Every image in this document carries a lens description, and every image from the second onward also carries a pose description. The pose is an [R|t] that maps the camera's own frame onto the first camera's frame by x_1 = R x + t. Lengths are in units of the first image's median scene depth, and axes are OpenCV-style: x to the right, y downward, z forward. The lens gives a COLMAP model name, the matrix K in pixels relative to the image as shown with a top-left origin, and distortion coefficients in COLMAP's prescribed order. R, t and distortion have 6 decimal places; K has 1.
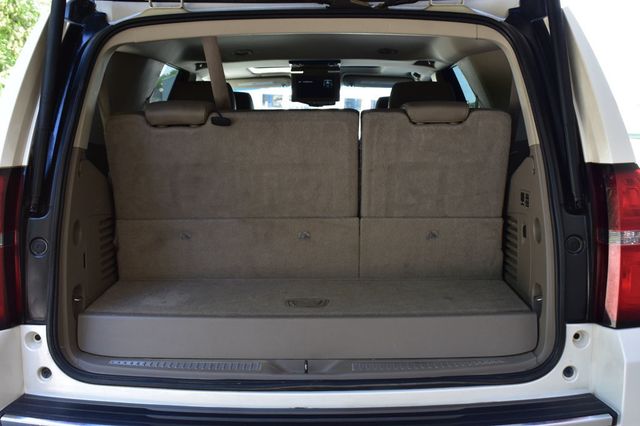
lens RADIAL K [[719.7, 0, 320.1], [0, 719.7, 213.6], [0, 0, 1]] dist [-0.122541, 0.000000]
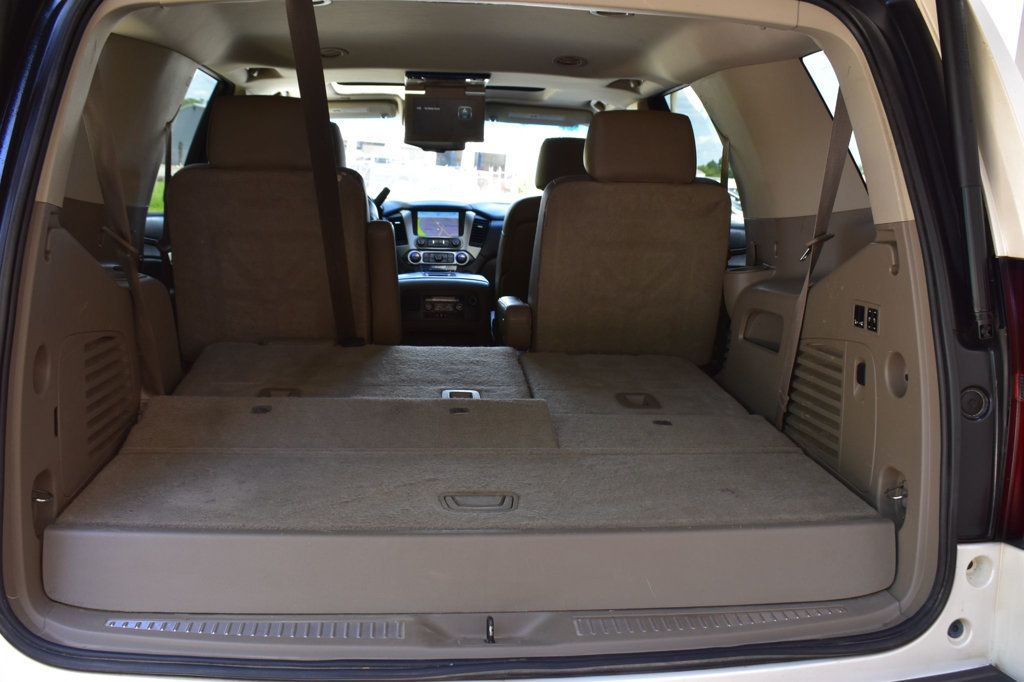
lens RADIAL K [[1015.6, 0, 511.7], [0, 1015.6, 344.0], [0, 0, 1]] dist [-0.101000, 0.000000]
pose [[0.993219, 0.012822, 0.115549, -0.087694], [-0.016402, 0.999413, 0.030085, -0.019289], [-0.115096, -0.031776, 0.992846, 0.247807]]
